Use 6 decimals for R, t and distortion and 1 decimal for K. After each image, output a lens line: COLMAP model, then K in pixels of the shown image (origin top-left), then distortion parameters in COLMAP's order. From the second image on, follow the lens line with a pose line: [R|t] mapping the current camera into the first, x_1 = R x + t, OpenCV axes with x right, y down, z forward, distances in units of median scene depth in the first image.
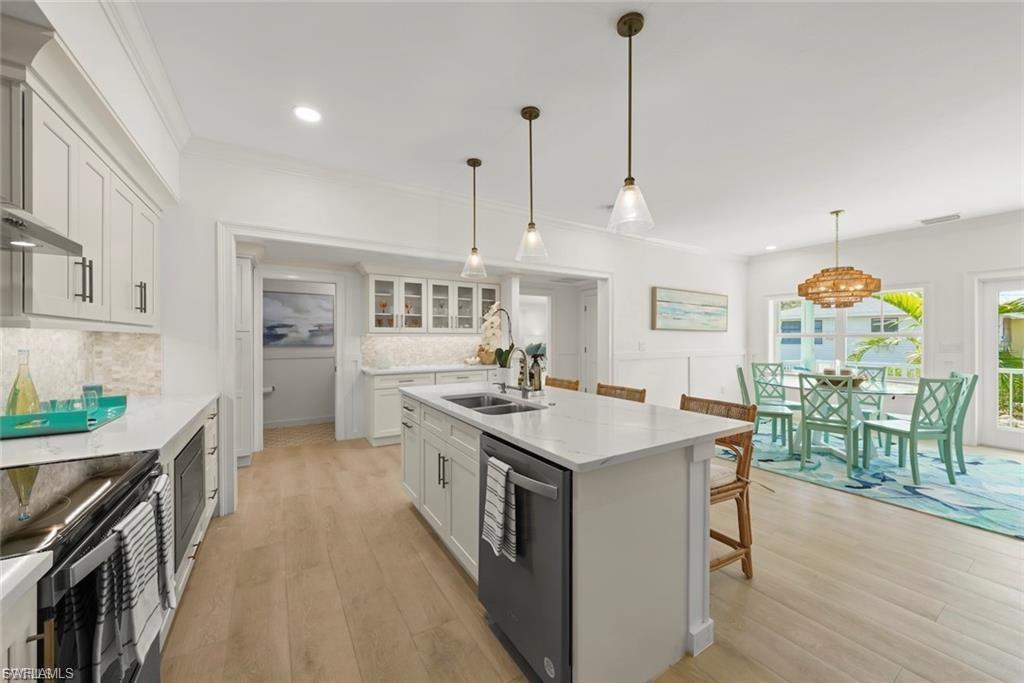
lens RADIAL K [[377.2, 0, 511.1], [0, 377.2, 337.4], [0, 0, 1]] dist [0.000060, -0.000003]
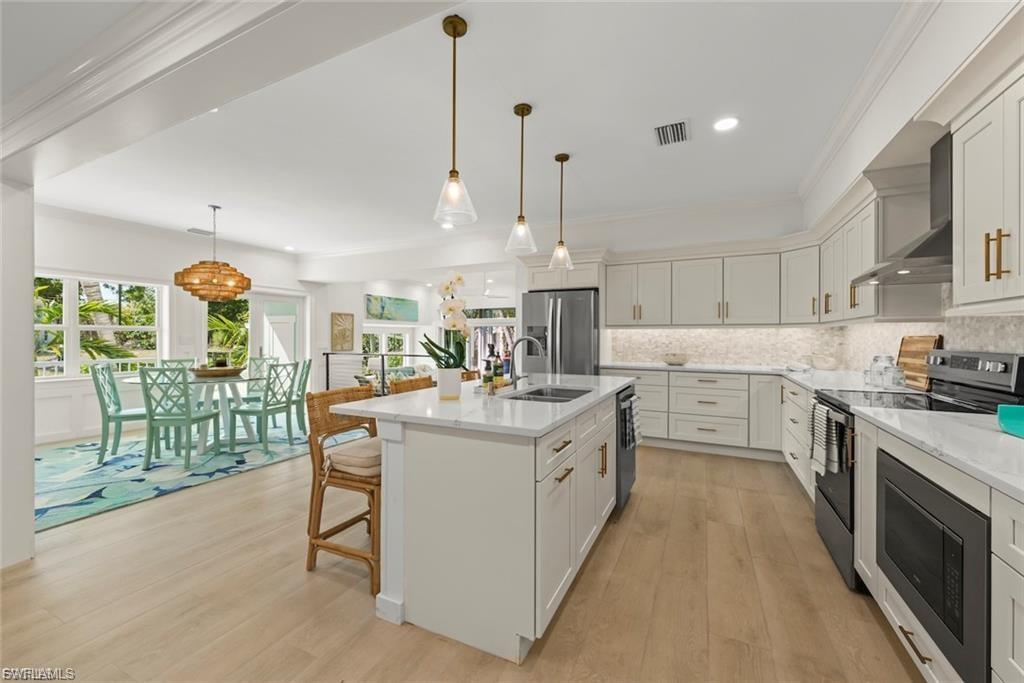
lens RADIAL K [[403.1, 0, 508.9], [0, 403.1, 338.2], [0, 0, 1]] dist [0.000426, 0.000080]
pose [[-0.525826, -0.002846, 0.850587, -0.419484], [-0.002905, 0.999995, 0.001550, 0.013032], [-0.850587, -0.001656, -0.525831, 0.778861]]
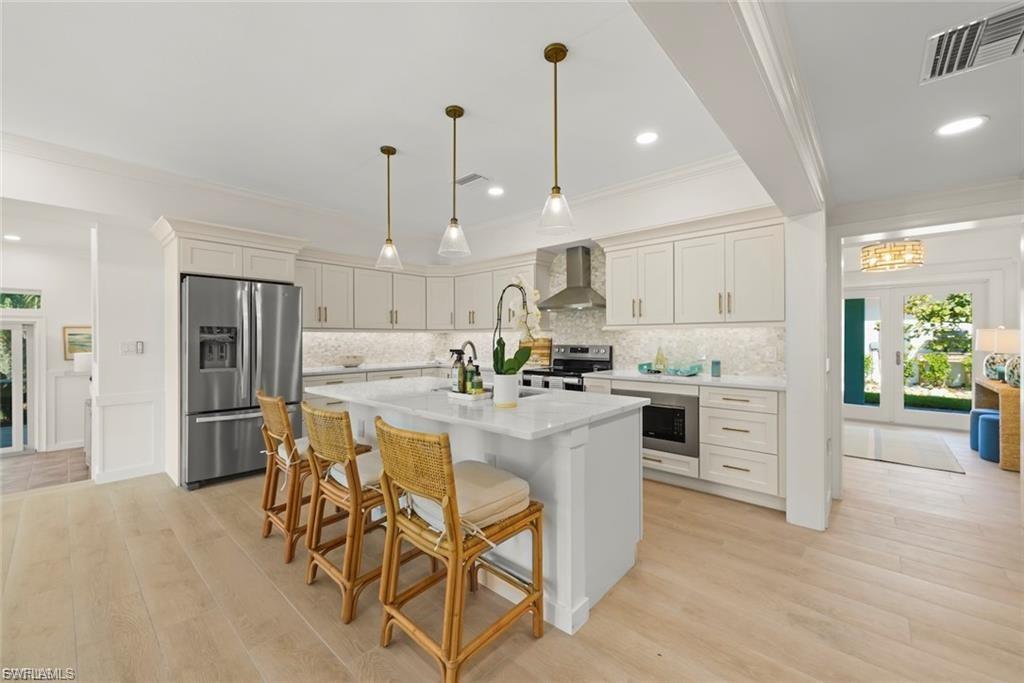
lens RADIAL K [[403.1, 0, 508.9], [0, 403.1, 338.2], [0, 0, 1]] dist [0.000426, 0.000080]
pose [[-0.961946, 0.006471, -0.273164, 0.102759], [0.007001, 0.999975, -0.000964, 0.009458], [0.273151, -0.002839, -0.961967, 1.010351]]
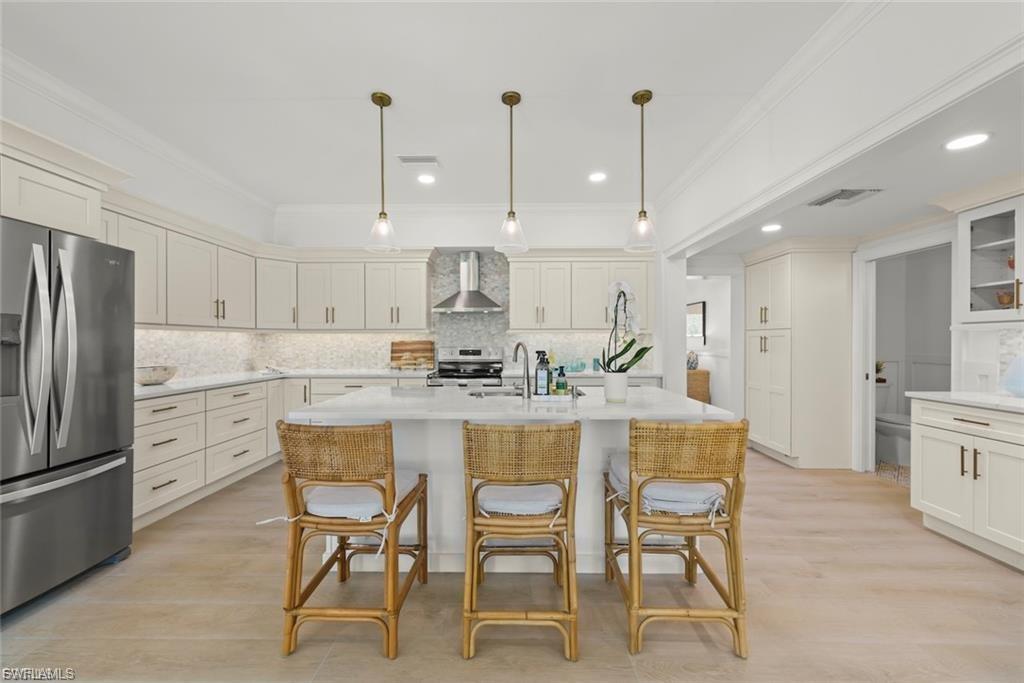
lens RADIAL K [[397.5, 0, 510.6], [0, 397.5, 343.0], [0, 0, 1]] dist [-0.000009, 0.000173]
pose [[-0.540743, 0.006686, -0.841162, 0.438345], [0.003847, 0.999978, 0.005475, 0.010323], [0.841179, -0.000275, -0.540756, 0.747366]]
